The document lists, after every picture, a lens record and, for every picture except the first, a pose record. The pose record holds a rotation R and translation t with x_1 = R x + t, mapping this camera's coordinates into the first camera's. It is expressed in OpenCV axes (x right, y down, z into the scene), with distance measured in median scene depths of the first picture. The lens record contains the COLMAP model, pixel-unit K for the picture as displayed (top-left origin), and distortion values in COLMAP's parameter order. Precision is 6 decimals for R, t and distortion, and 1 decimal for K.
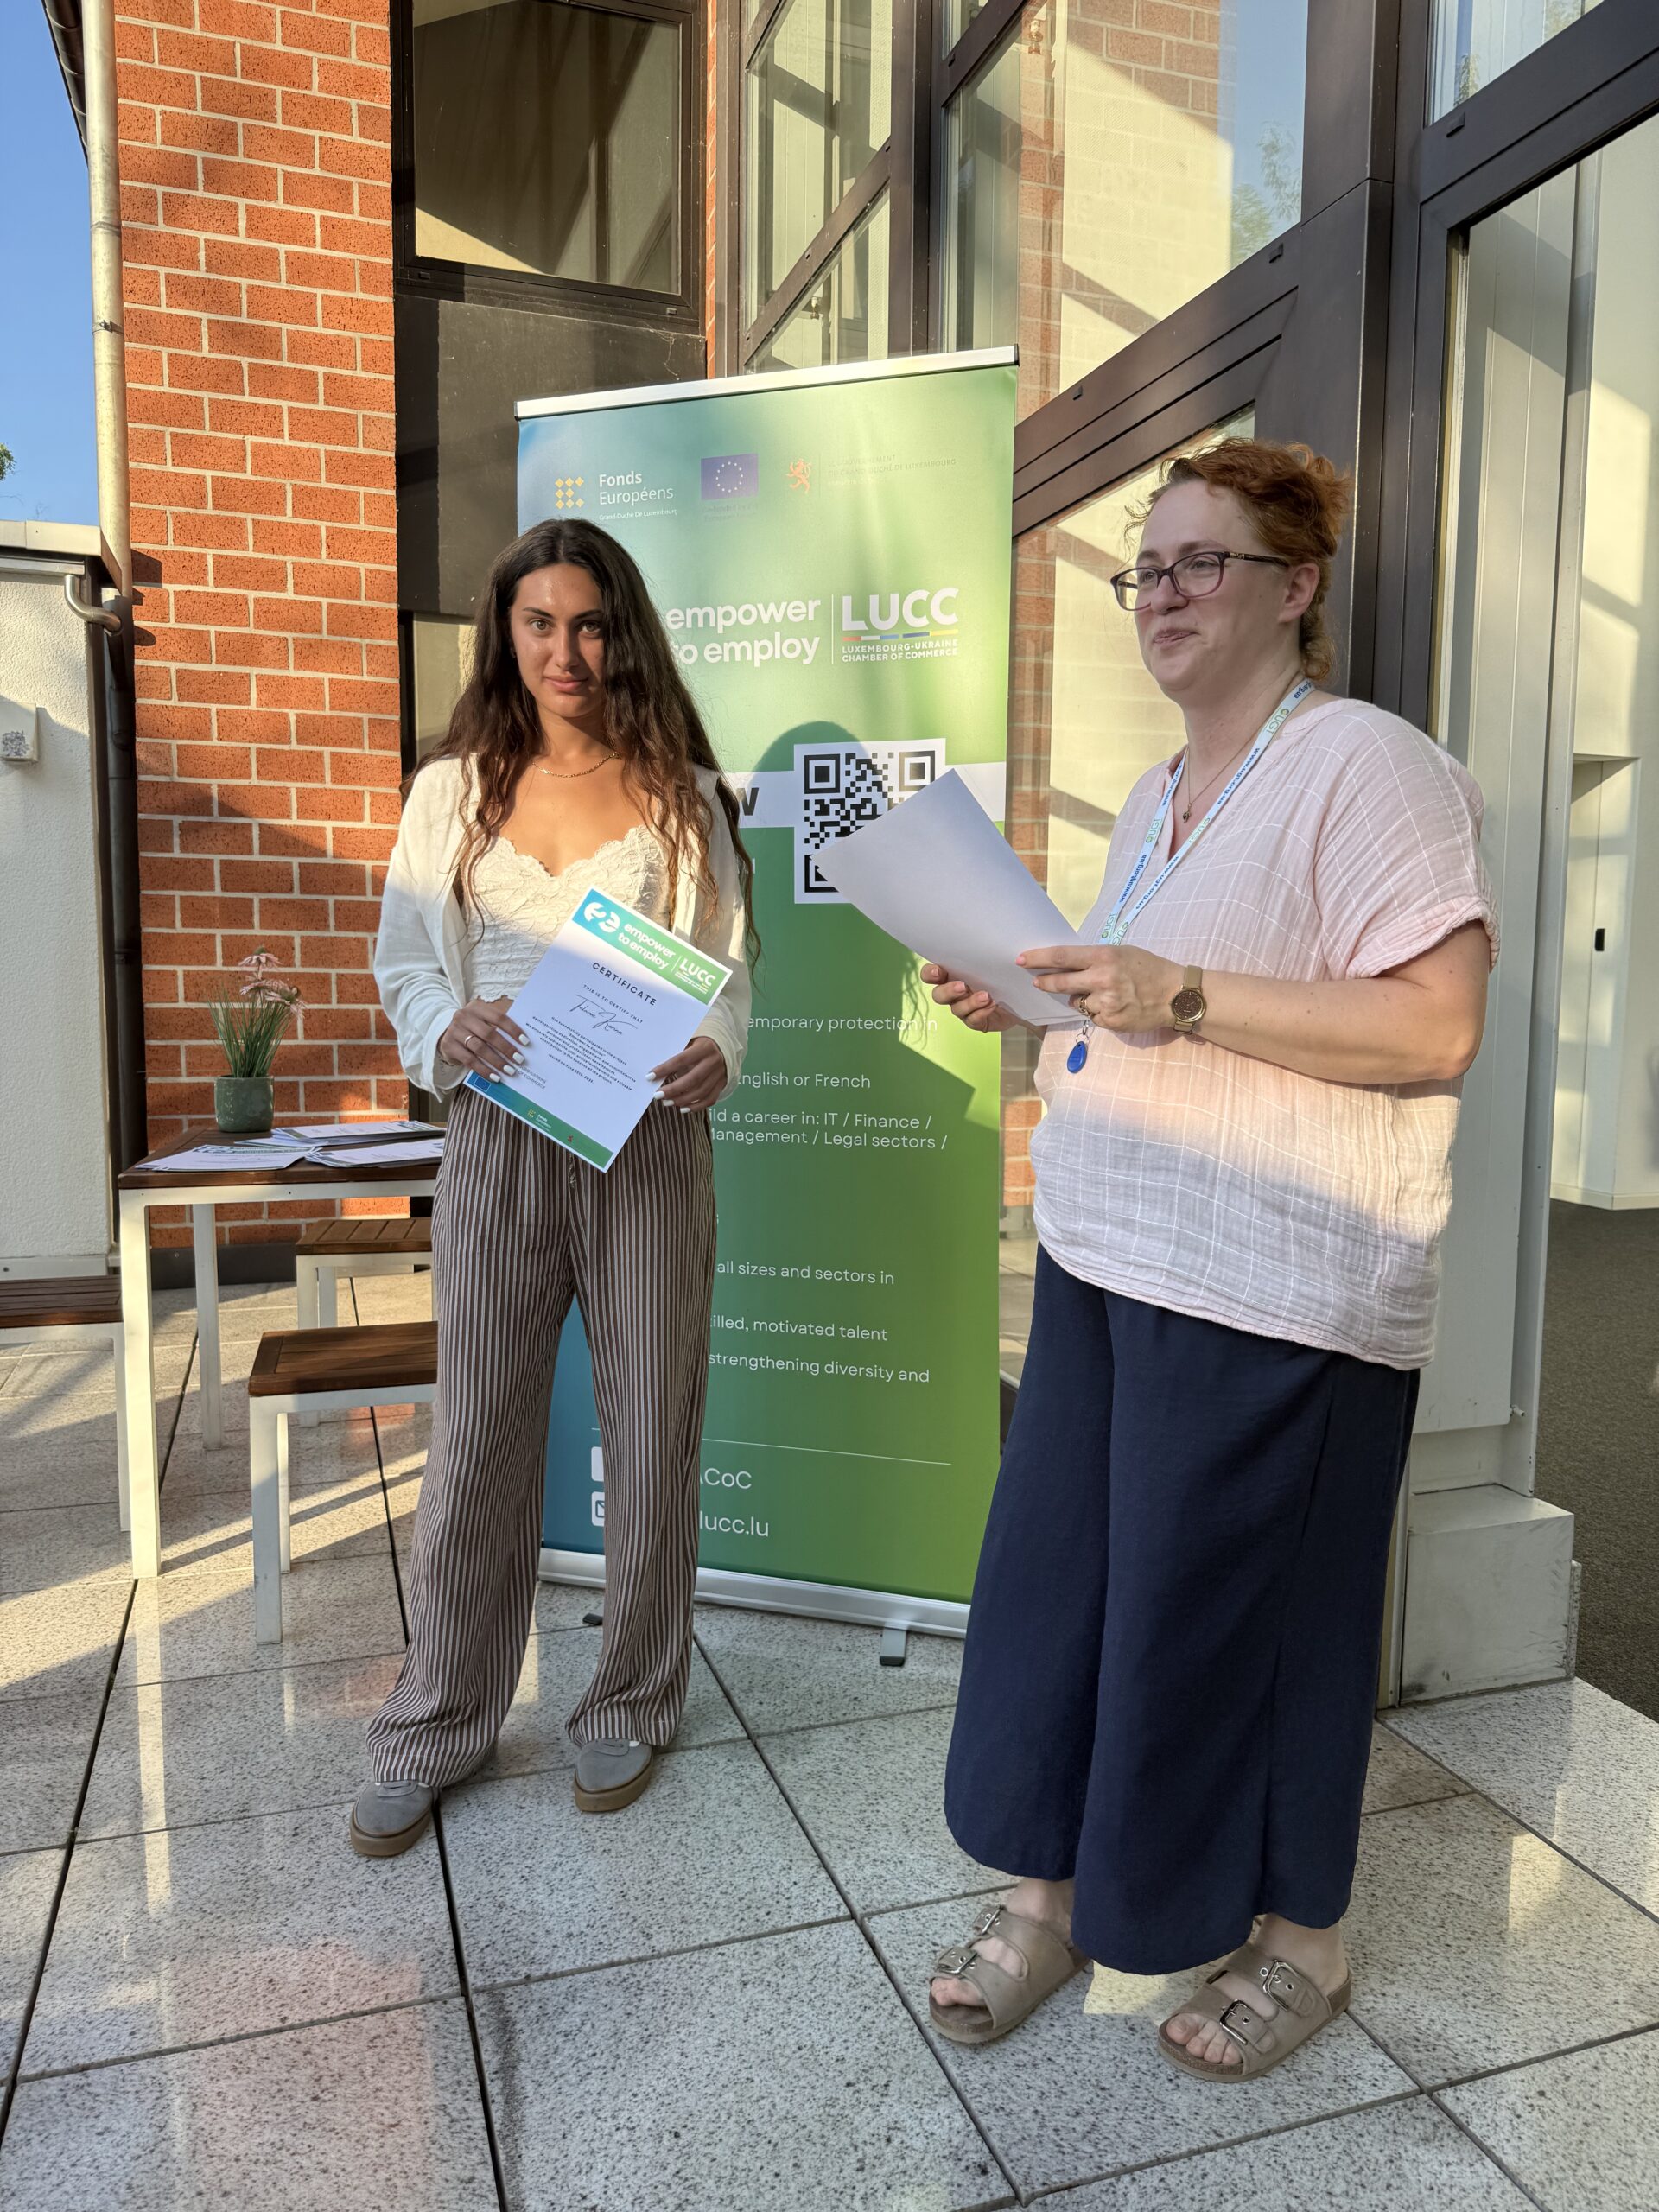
lens RADIAL K [[1565.8, 0, 827.9], [0, 1565.8, 1125.1], [0, 0, 1]] dist [-0.002190, -0.007133]
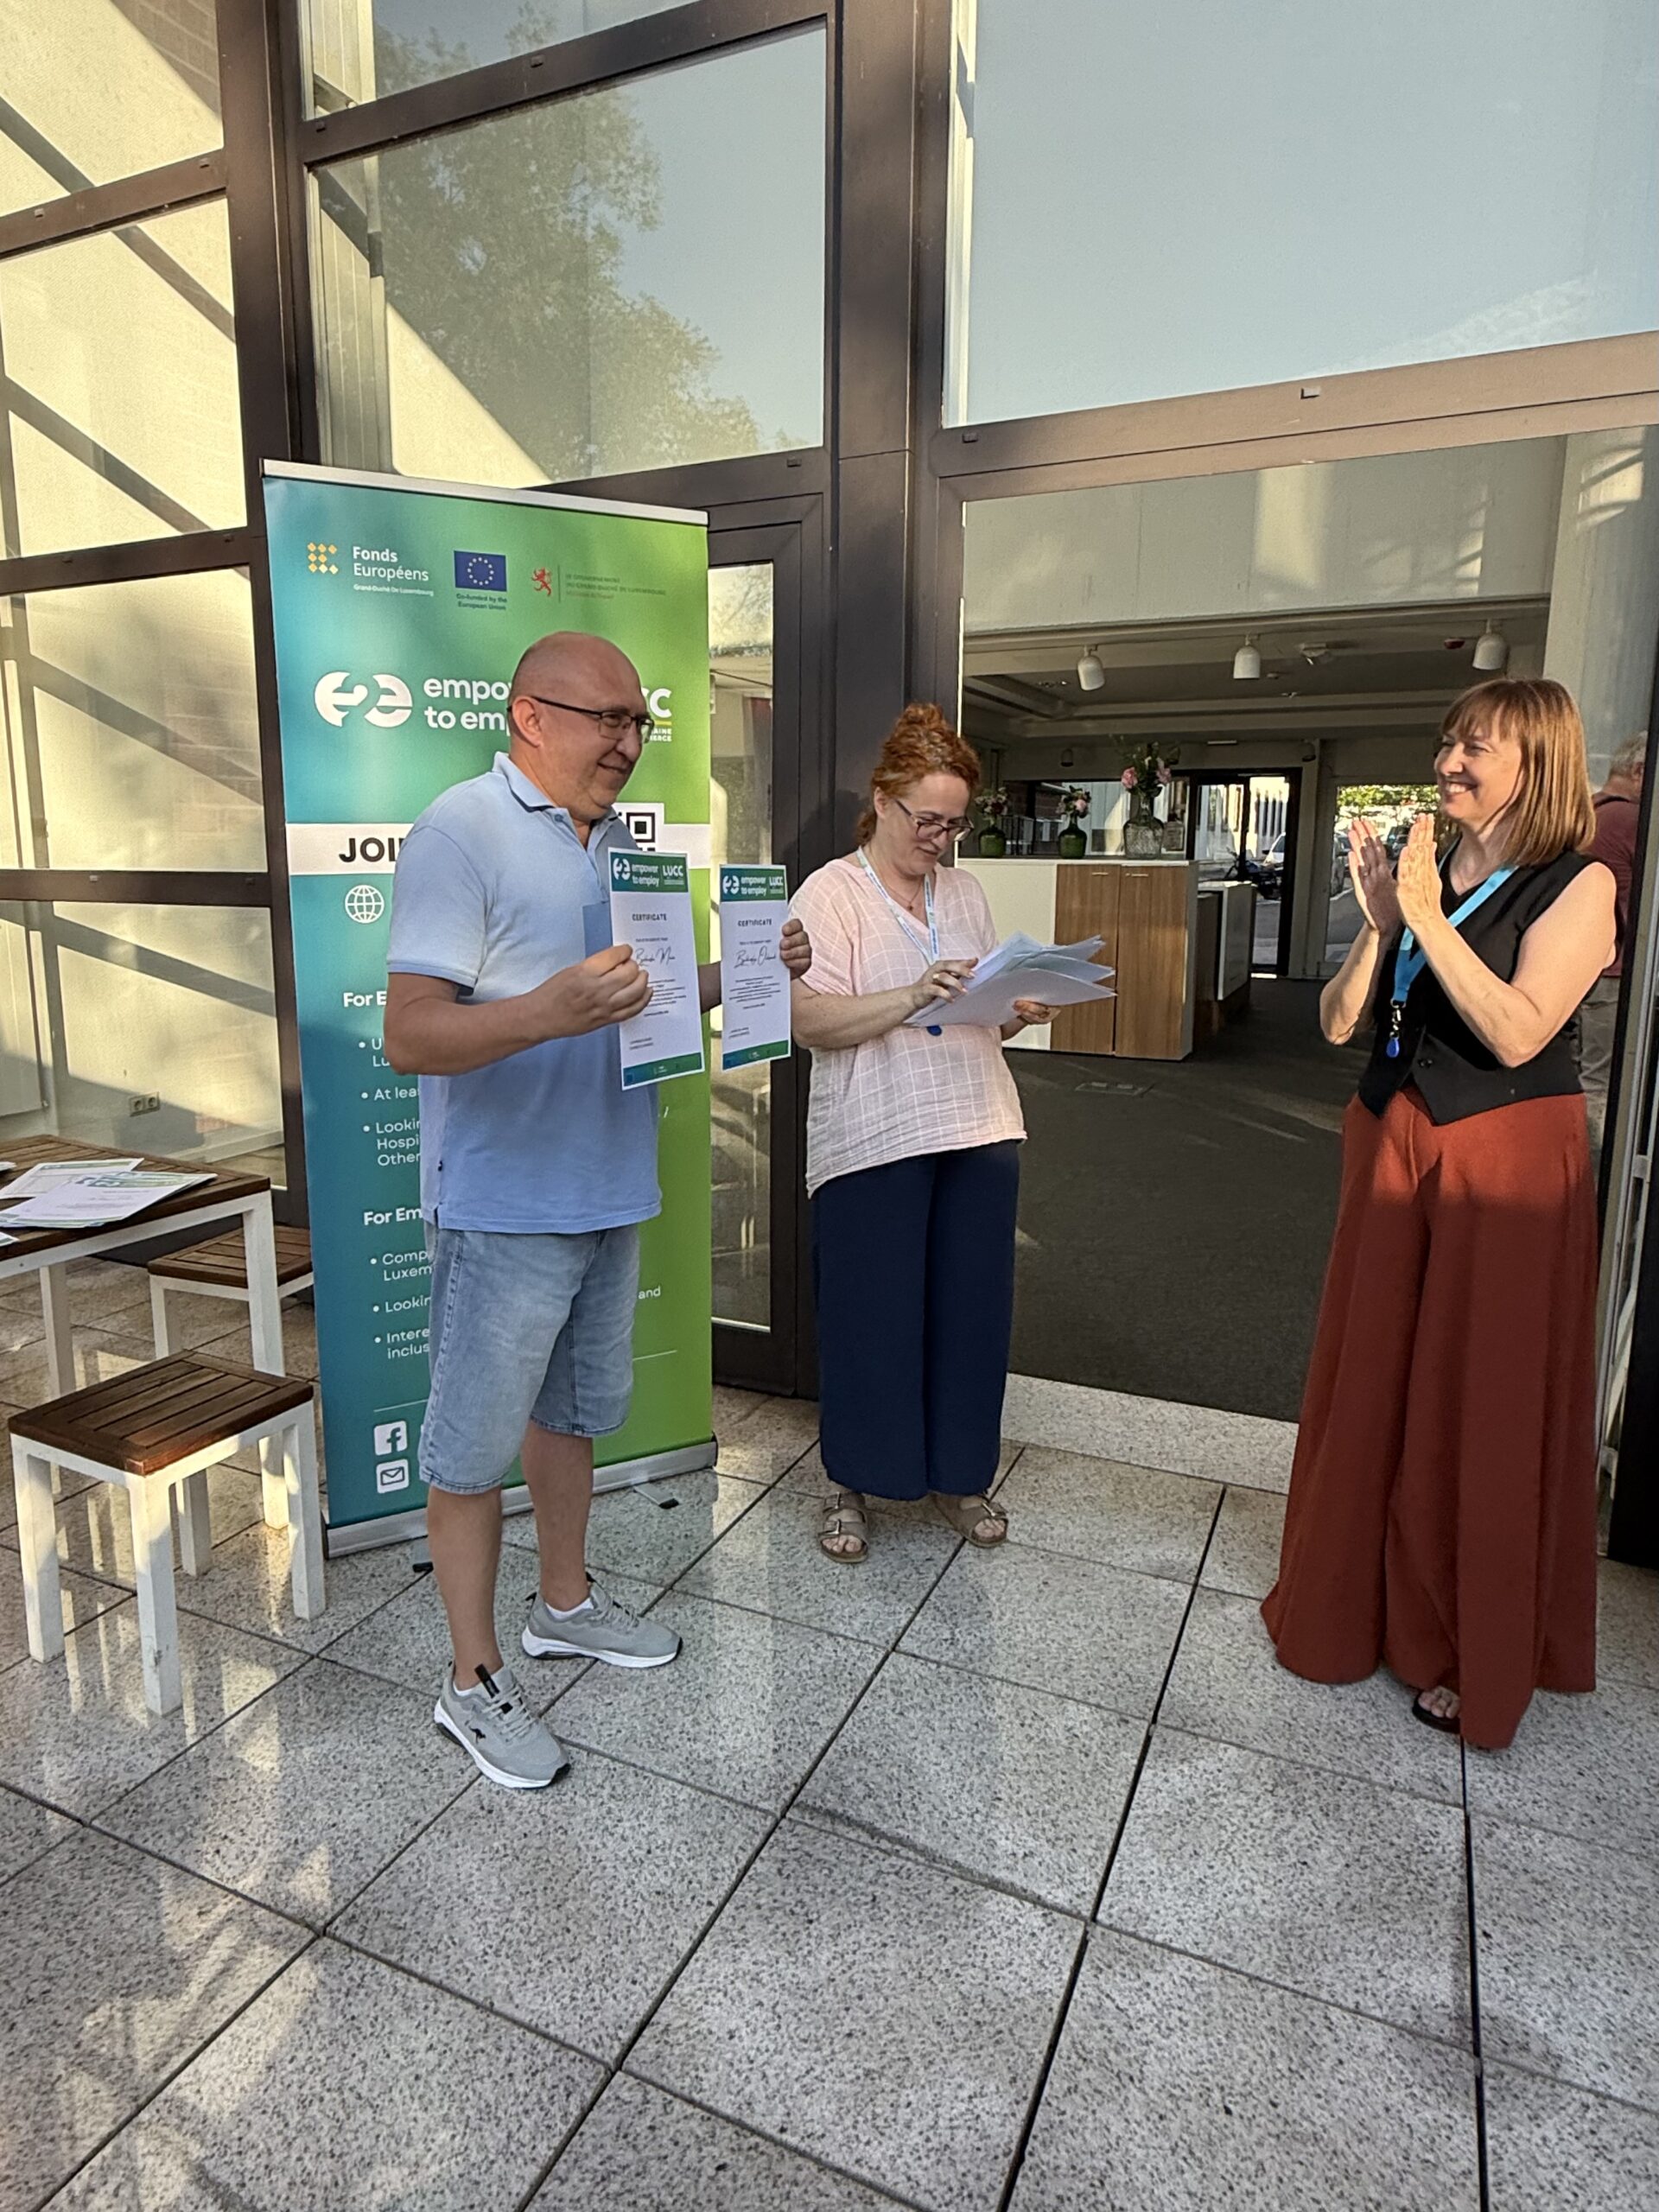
lens RADIAL K [[1335.1, 0, 755.8], [0, 1335.1, 1080.4], [0, 0, 1]] dist [0.000111, -0.001412]
pose [[0.703468, -0.134119, 0.697958, -0.696481], [0.086104, 0.990883, 0.103623, -0.133313], [-0.705492, -0.012798, 0.708602, 0.160717]]
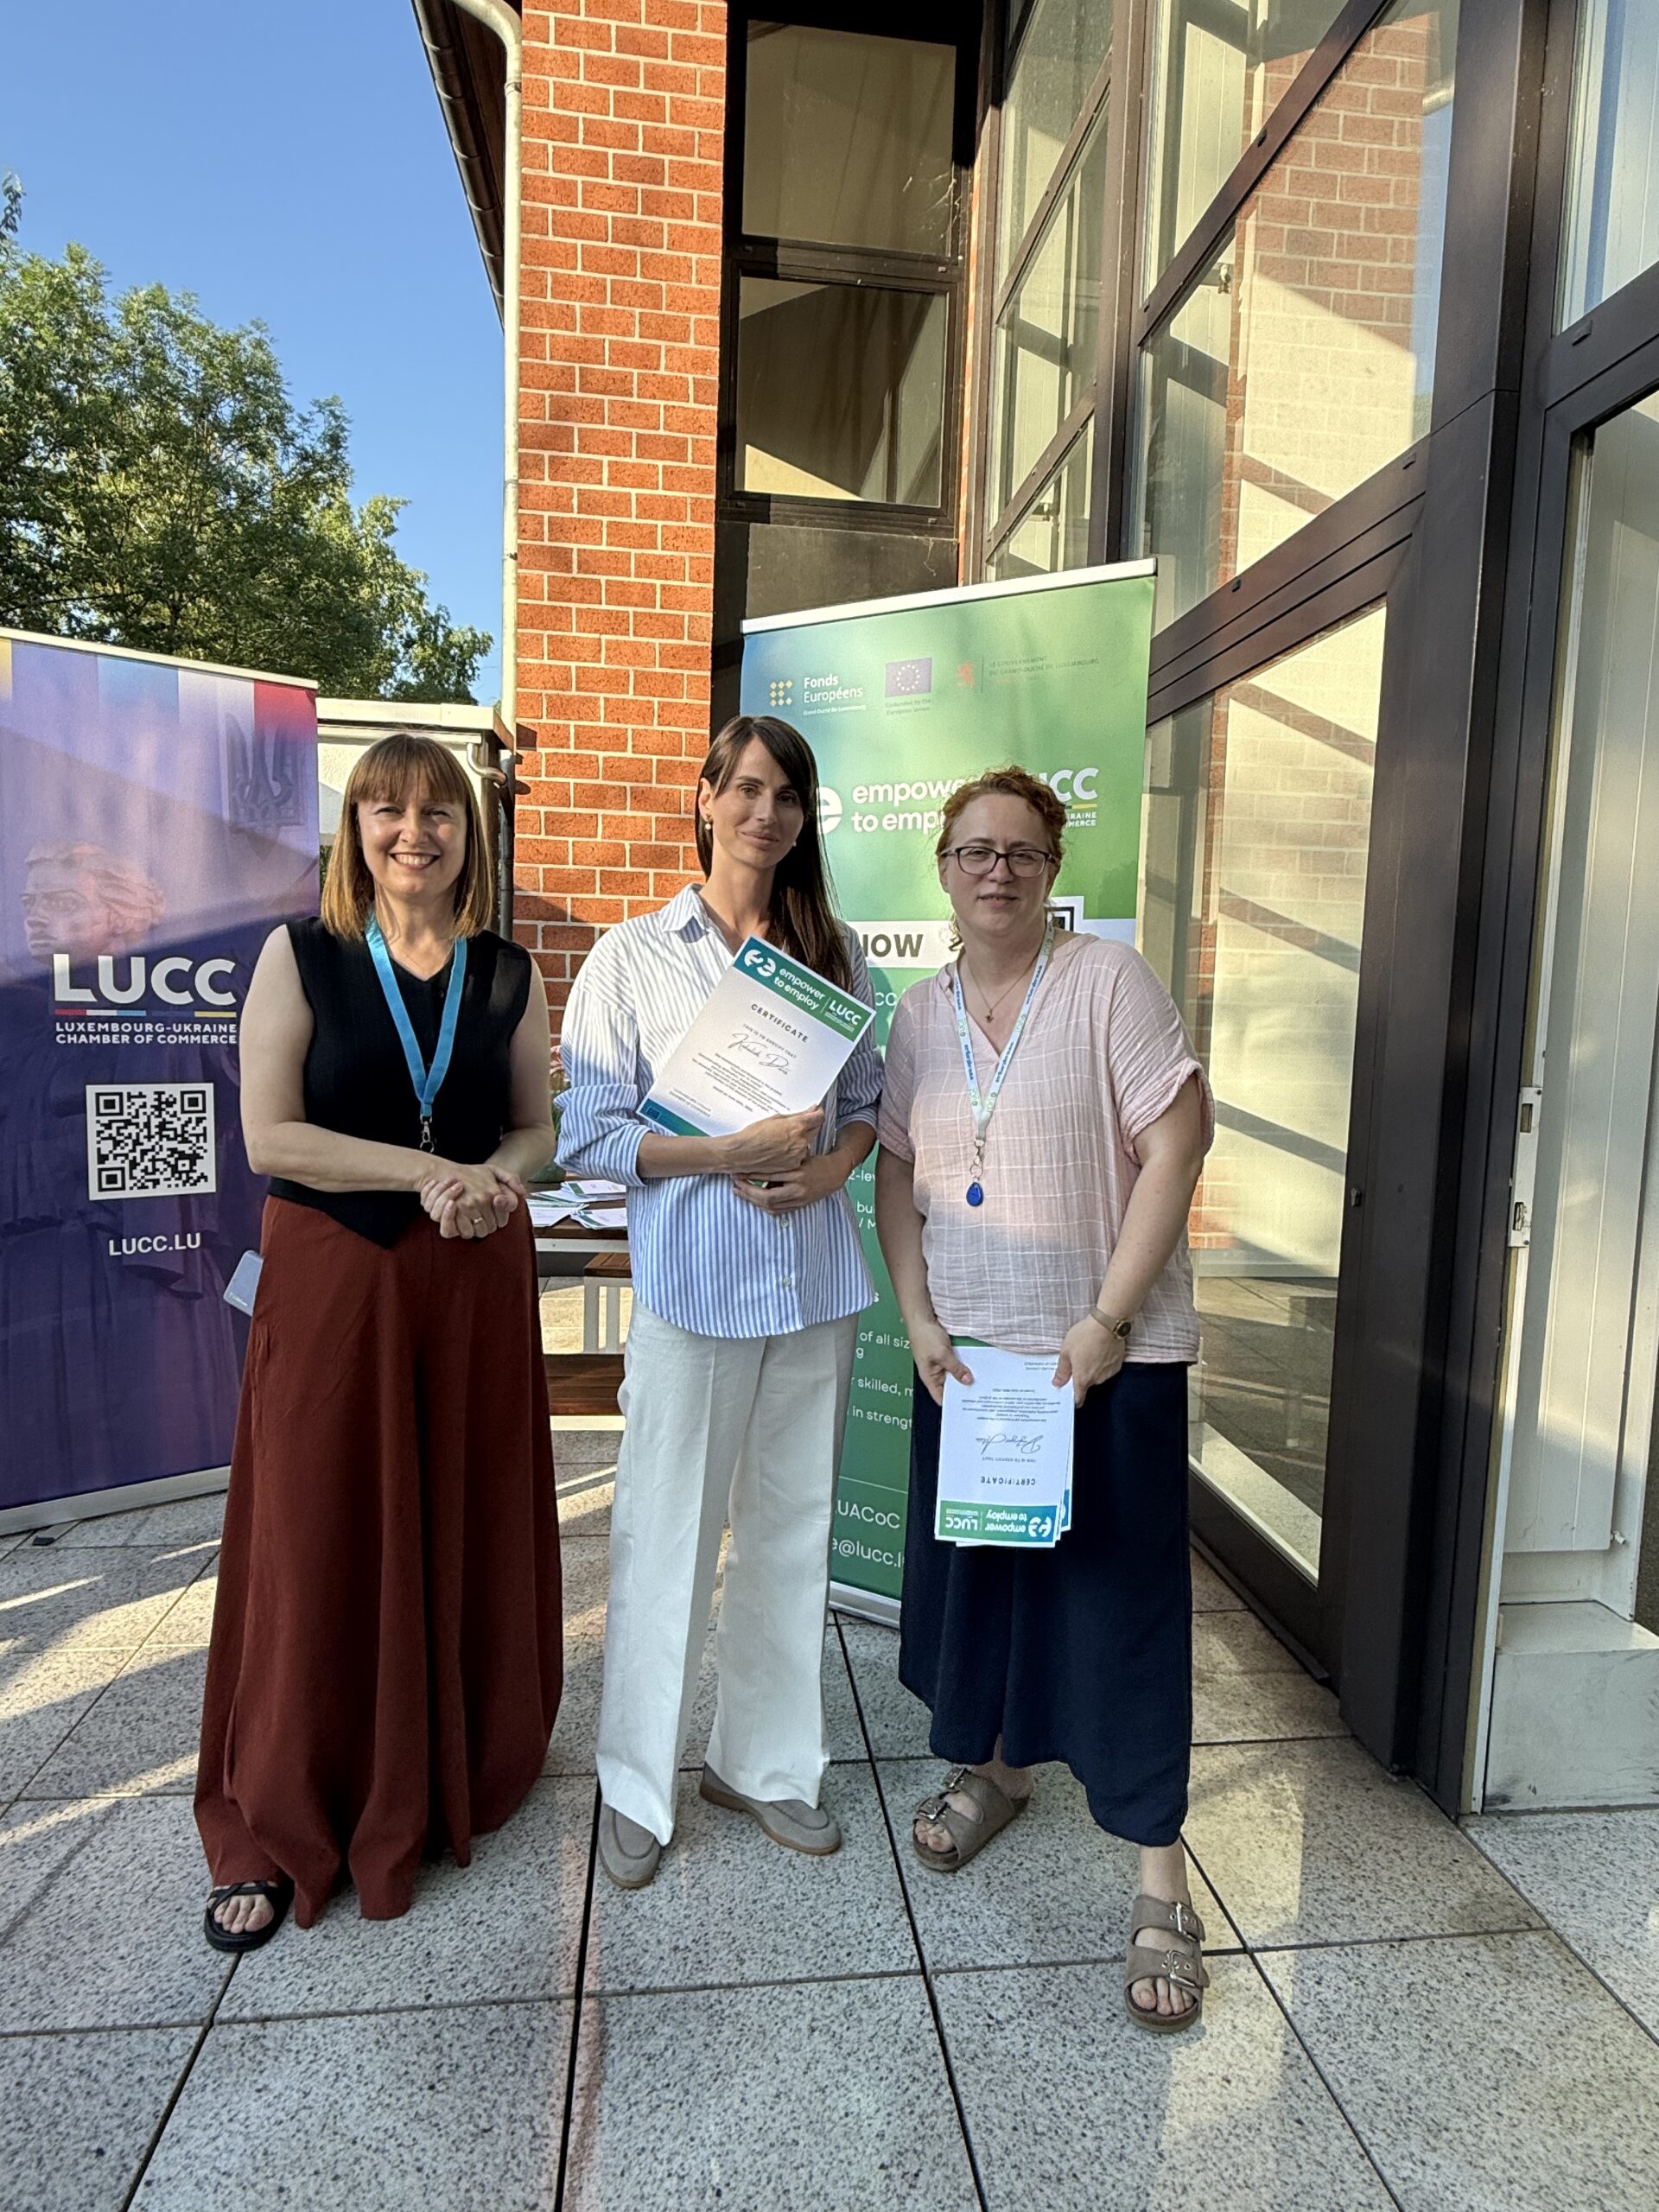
lens RADIAL K [[1214.2, 0, 829.5], [0, 1214.2, 1106.0], [0, 0, 1]] dist [0.002125, -0.000687]
pose [[0.978903, 0.038273, -0.200711, 0.080444], [-0.042438, 0.998963, -0.016489, -0.075604], [0.199871, 0.024659, 0.979512, 0.094683]]
